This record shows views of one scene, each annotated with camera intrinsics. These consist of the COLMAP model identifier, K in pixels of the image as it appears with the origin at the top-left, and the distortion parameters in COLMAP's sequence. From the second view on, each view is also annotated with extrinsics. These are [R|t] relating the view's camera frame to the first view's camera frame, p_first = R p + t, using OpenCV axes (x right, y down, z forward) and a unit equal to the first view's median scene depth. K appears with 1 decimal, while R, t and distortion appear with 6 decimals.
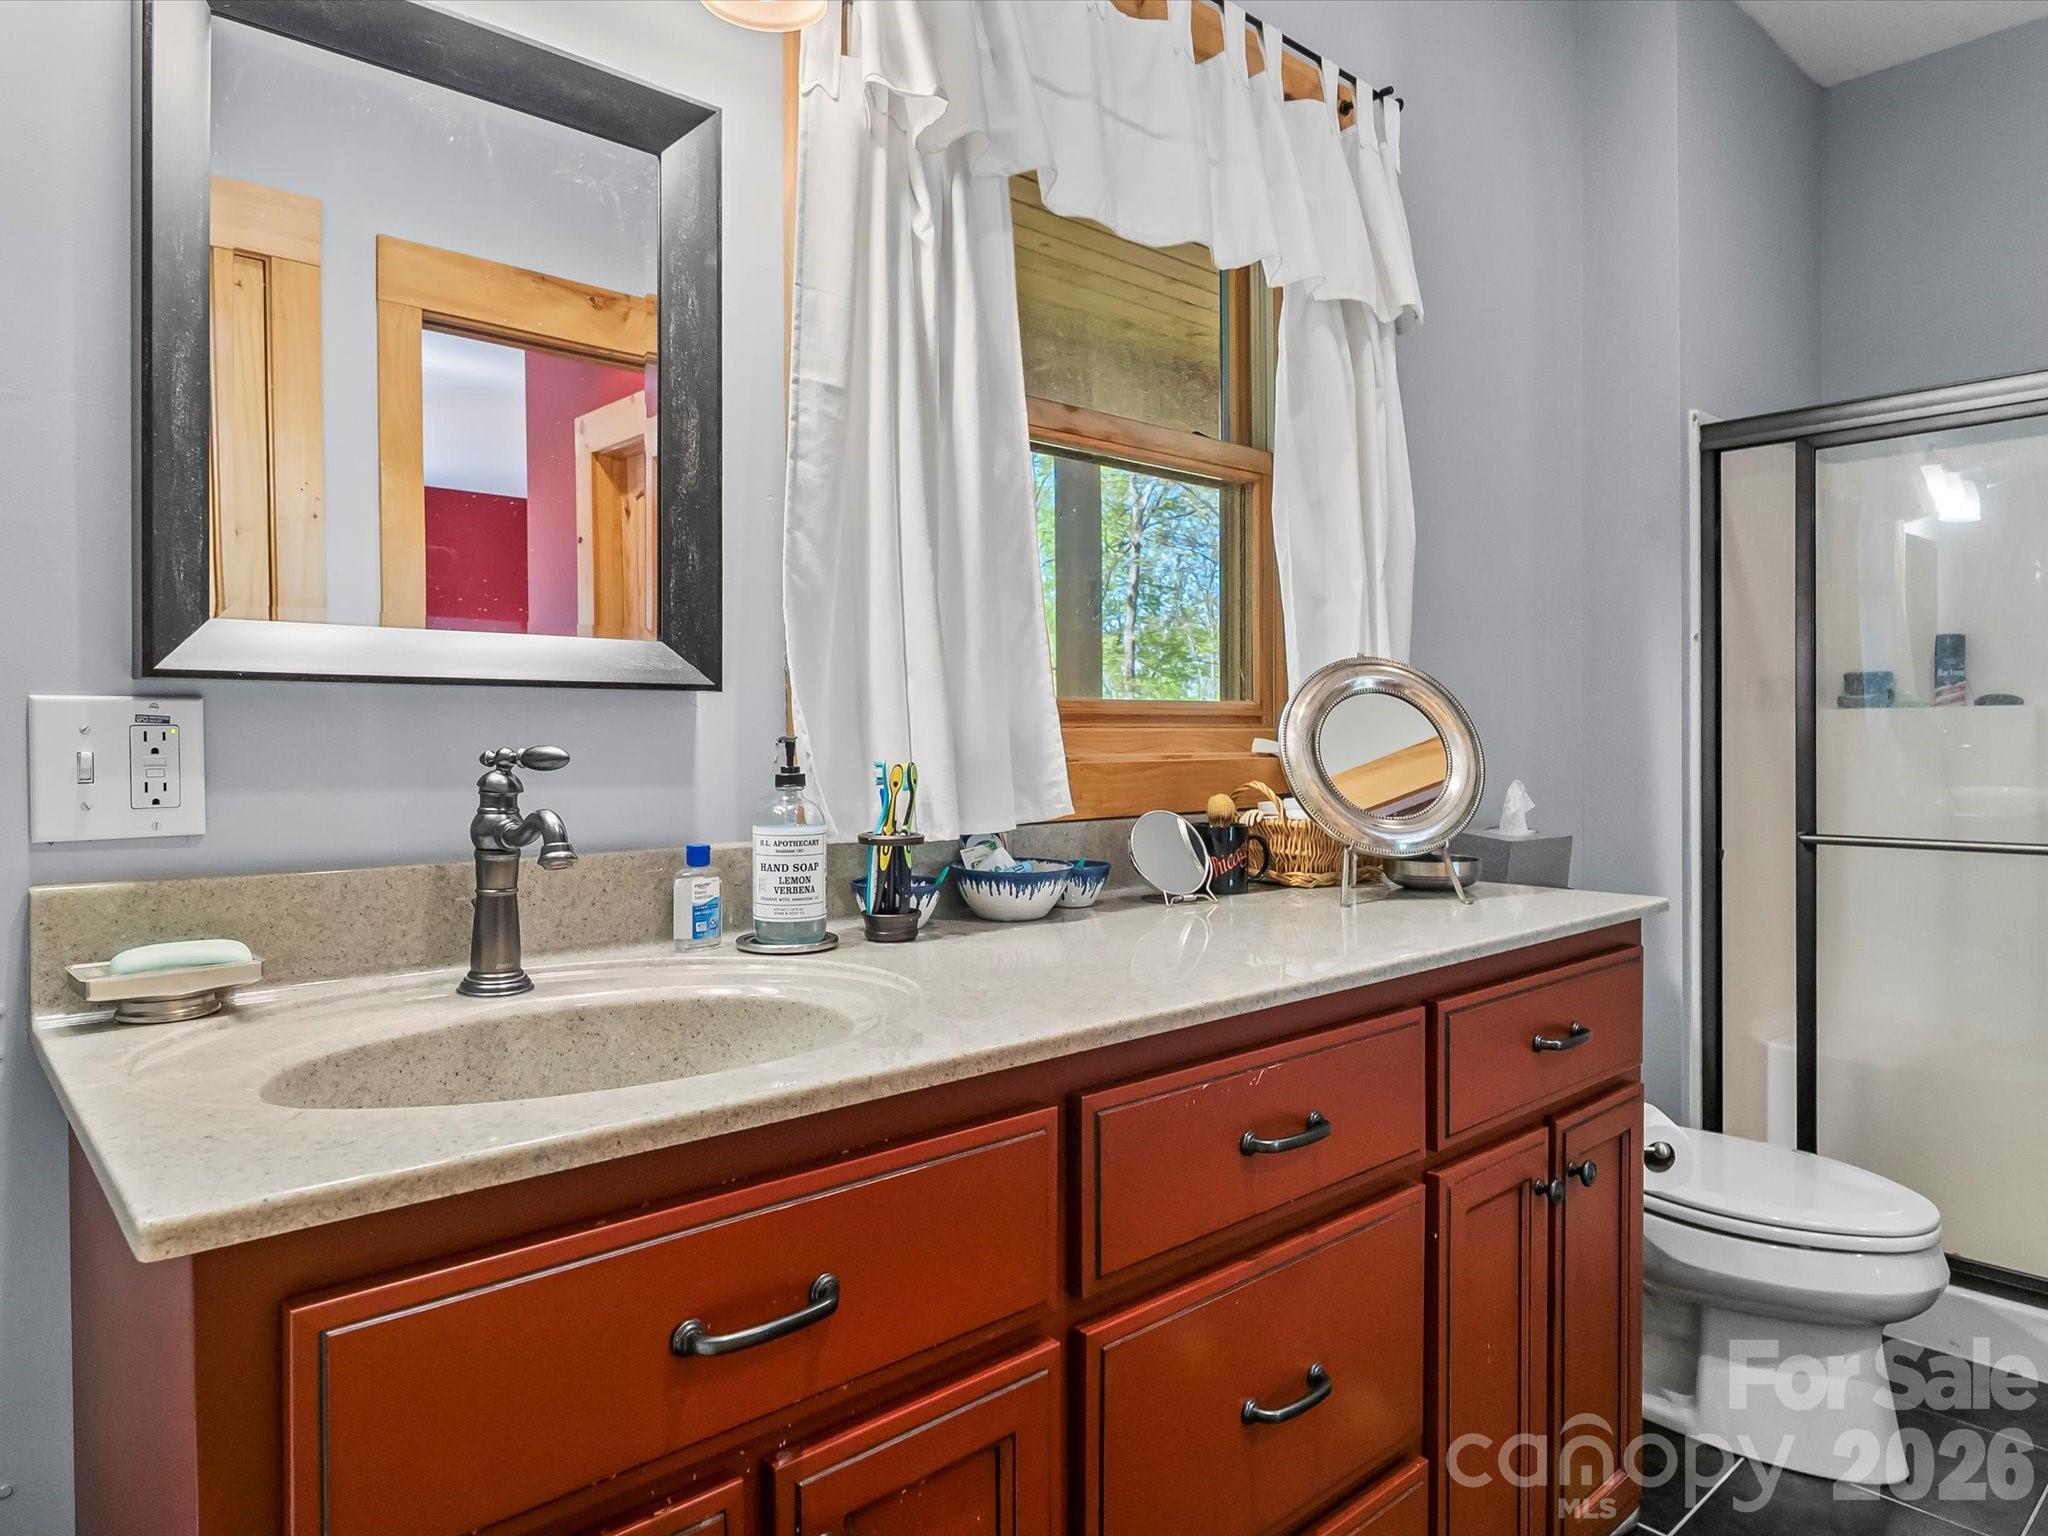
lens RADIAL K [[1299.1, 0, 1025.4], [0, 1299.1, 751.2], [0, 0, 1]] dist [0.000136, -0.001353]
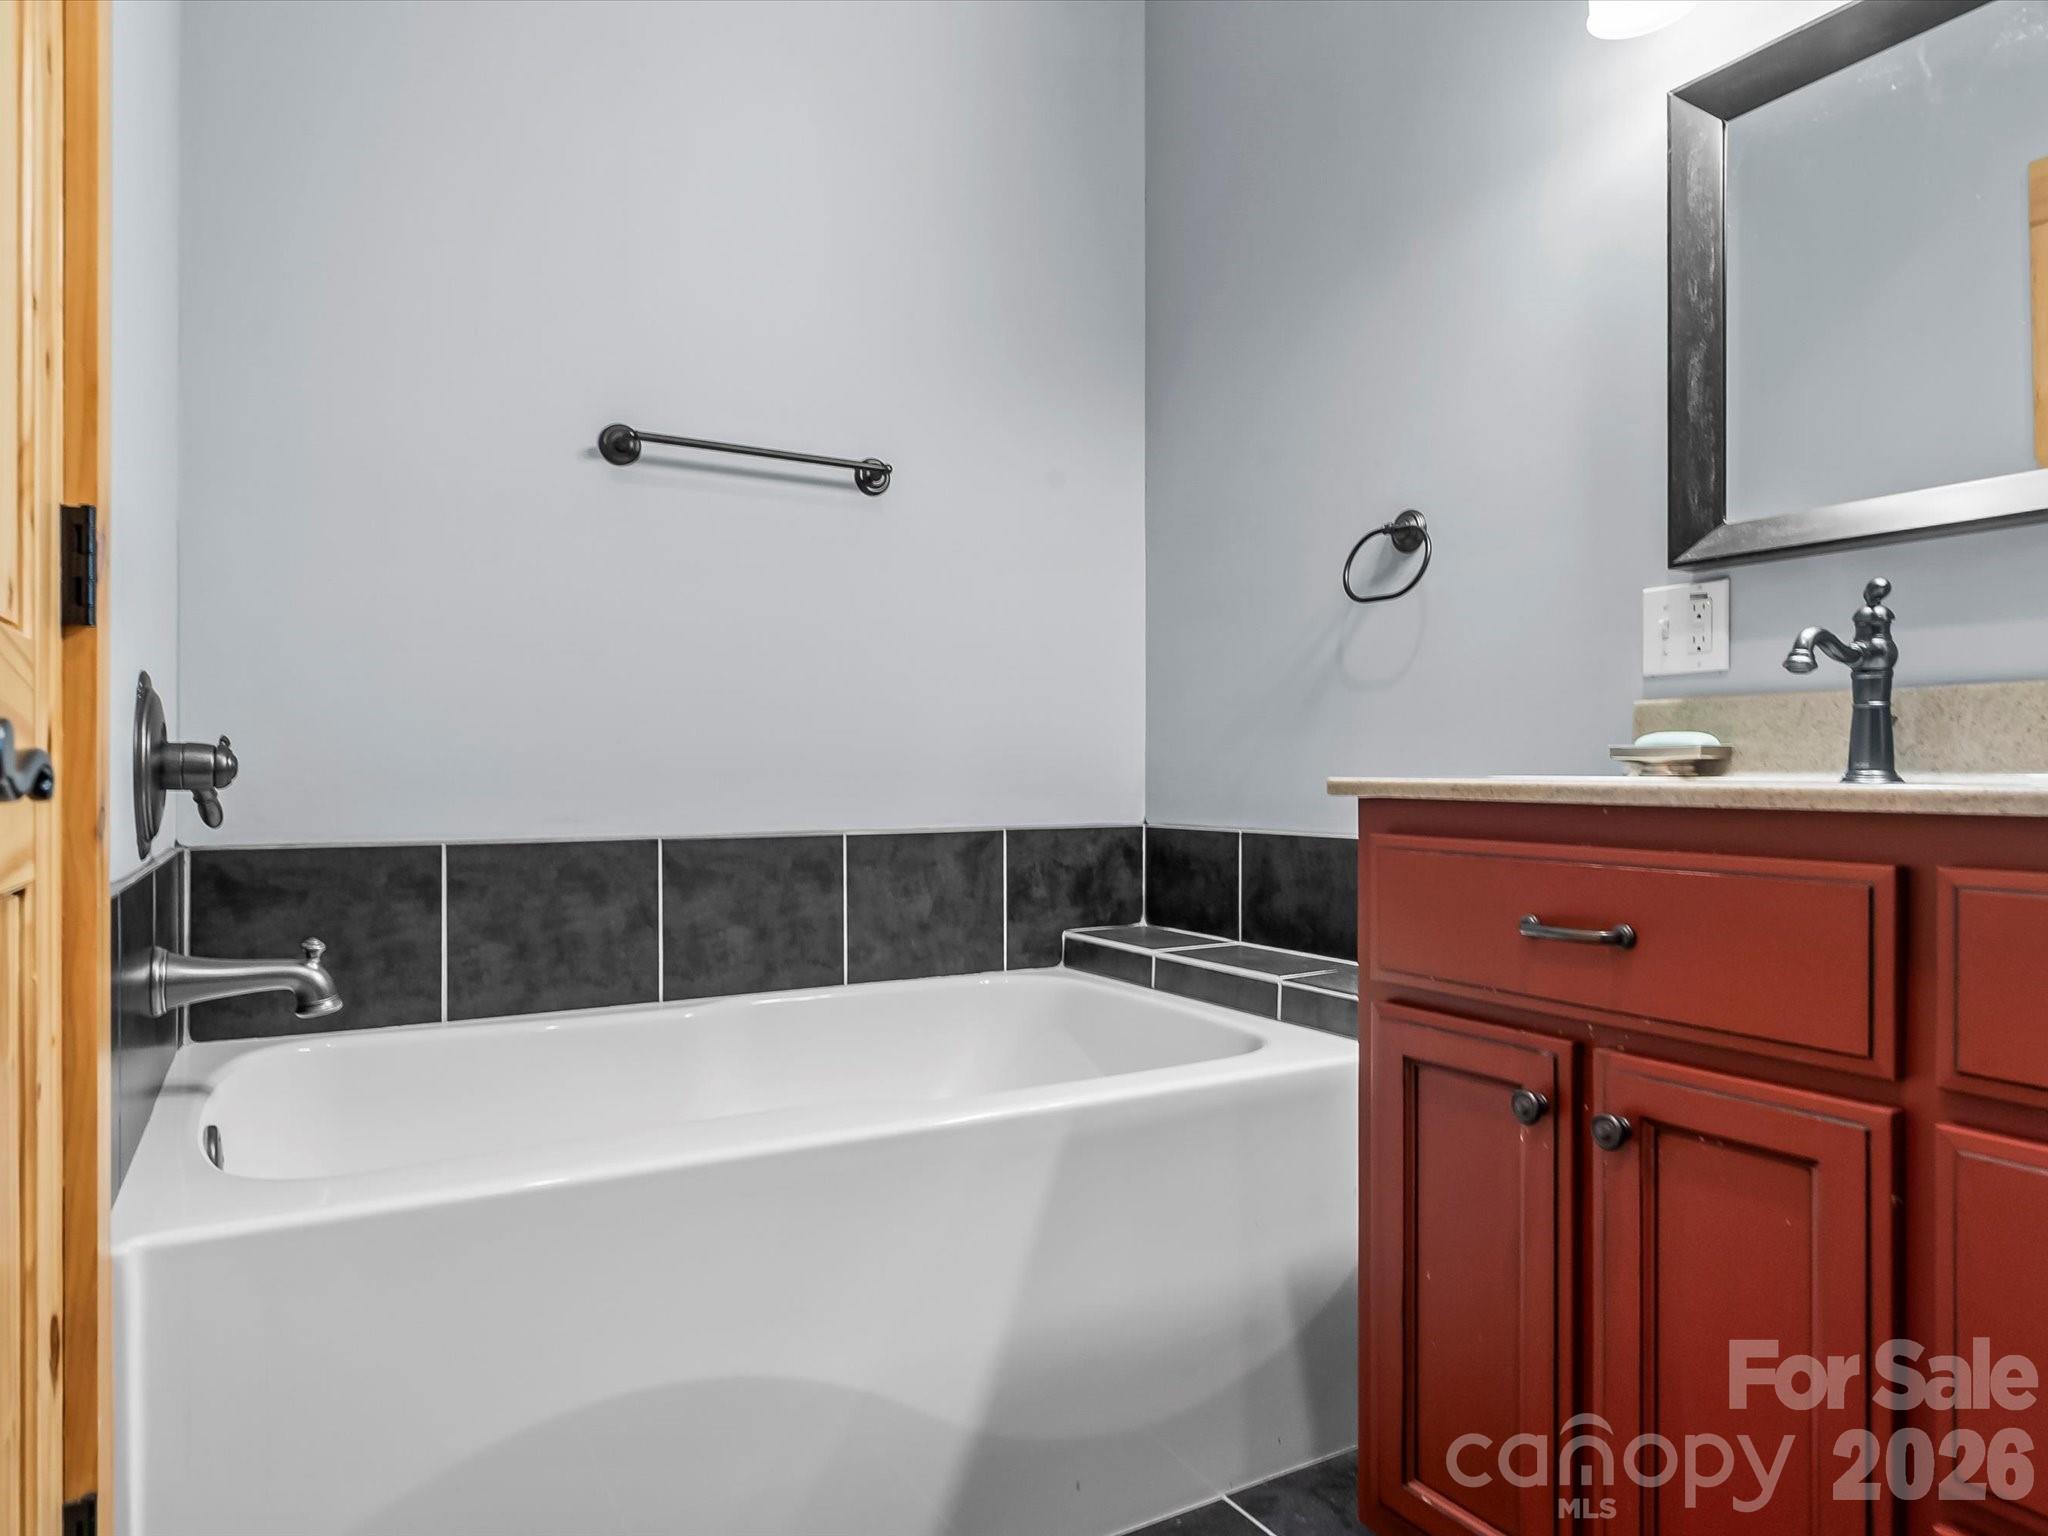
lens RADIAL K [[1299.1, 0, 1027.7], [0, 1299.1, 770.4], [0, 0, 1]] dist [0.000136, -0.001353]
pose [[-0.215908, -0.013066, -0.976326, 0.850279], [-0.026880, 0.999611, -0.007434, 0.180742], [0.976044, 0.024638, -0.216175, 0.457410]]
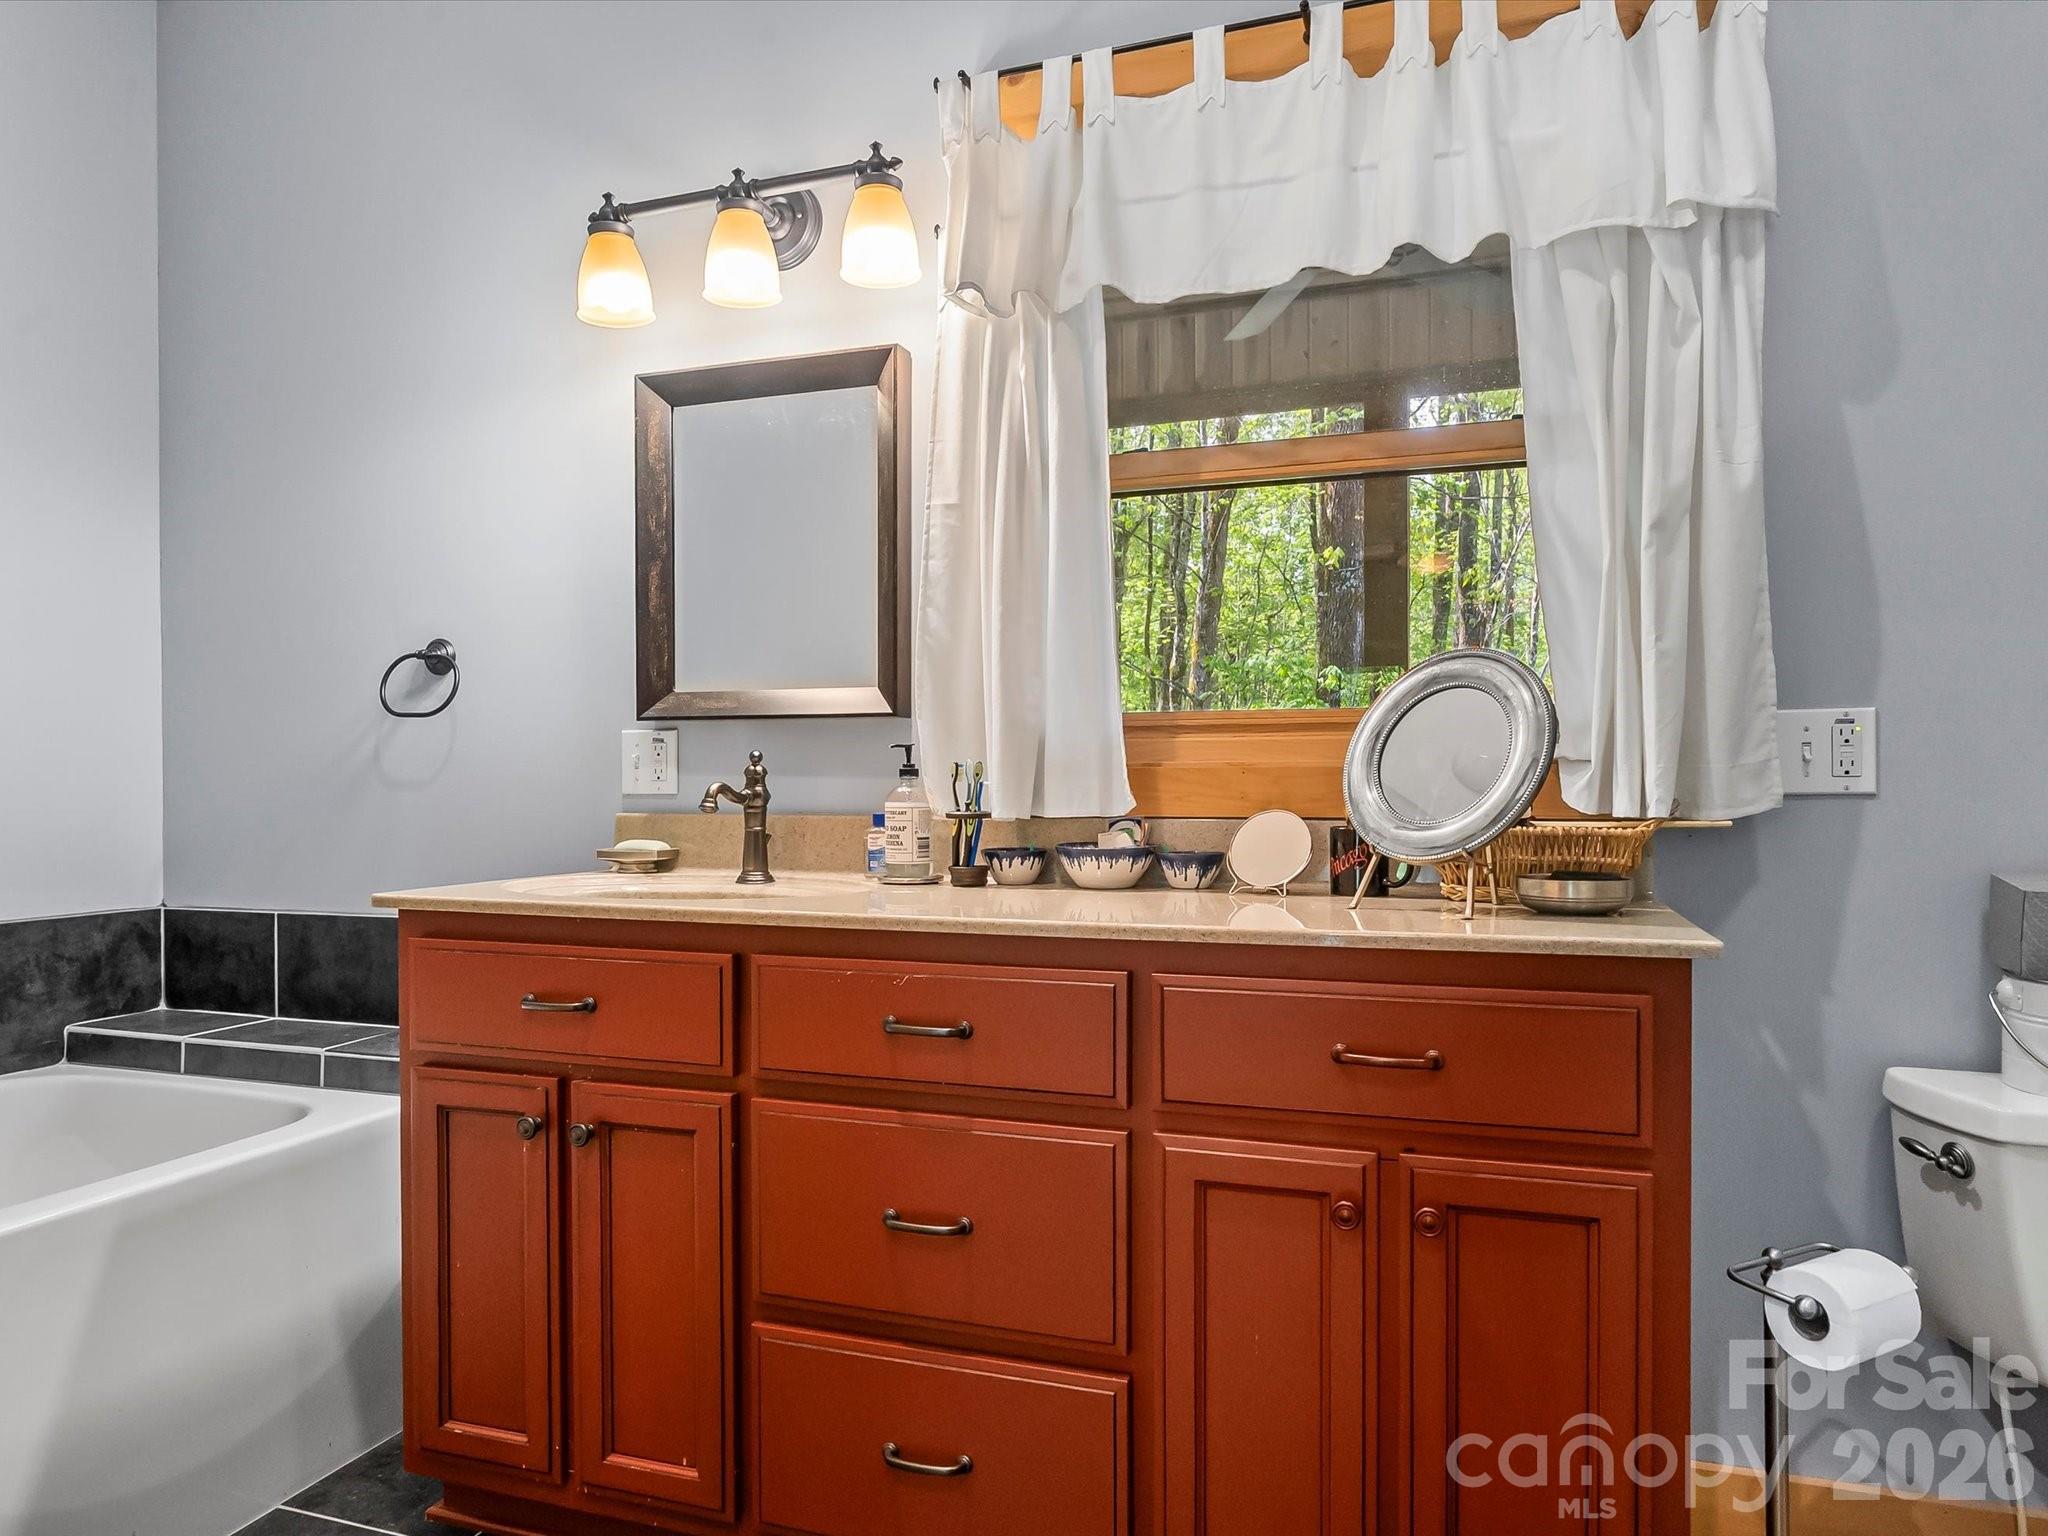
lens RADIAL K [[1407.0, 0, 1082.5], [0, 1407.0, 769.9], [0, 0, 1]] dist [-0.008801, 0.003831]
pose [[0.472304, -0.009528, -0.881384, 1.442933], [-0.010846, 0.999803, -0.016620, 0.047306], [0.881369, 0.017409, 0.472108, 0.423882]]
